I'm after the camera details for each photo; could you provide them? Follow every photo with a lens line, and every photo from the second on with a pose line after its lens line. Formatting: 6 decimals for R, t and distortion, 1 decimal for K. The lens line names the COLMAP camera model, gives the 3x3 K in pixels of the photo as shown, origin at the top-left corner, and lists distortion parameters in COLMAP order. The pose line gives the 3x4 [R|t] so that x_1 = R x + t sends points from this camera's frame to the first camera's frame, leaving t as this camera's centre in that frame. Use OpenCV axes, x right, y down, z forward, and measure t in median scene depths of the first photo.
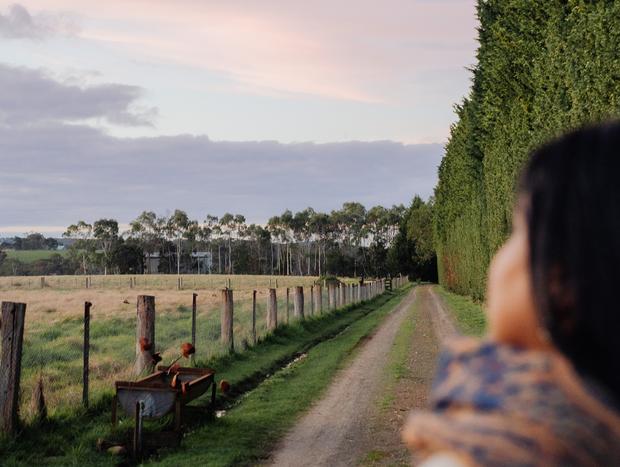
lens RADIAL K [[990.0, 0, 310.0], [0, 990.0, 233.5], [0, 0, 1]] dist [0.141982, 0.052559]
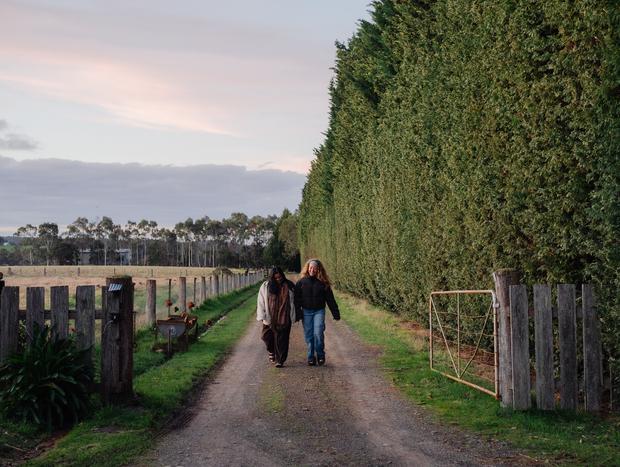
lens RADIAL K [[990.0, 0, 310.0], [0, 990.0, 233.5], [0, 0, 1]] dist [0.141982, 0.052559]
pose [[0.989275, 0.009870, 0.145730, -0.056810], [-0.011565, 0.999875, 0.010786, -0.018759], [-0.145606, -0.012355, 0.989266, -0.346812]]
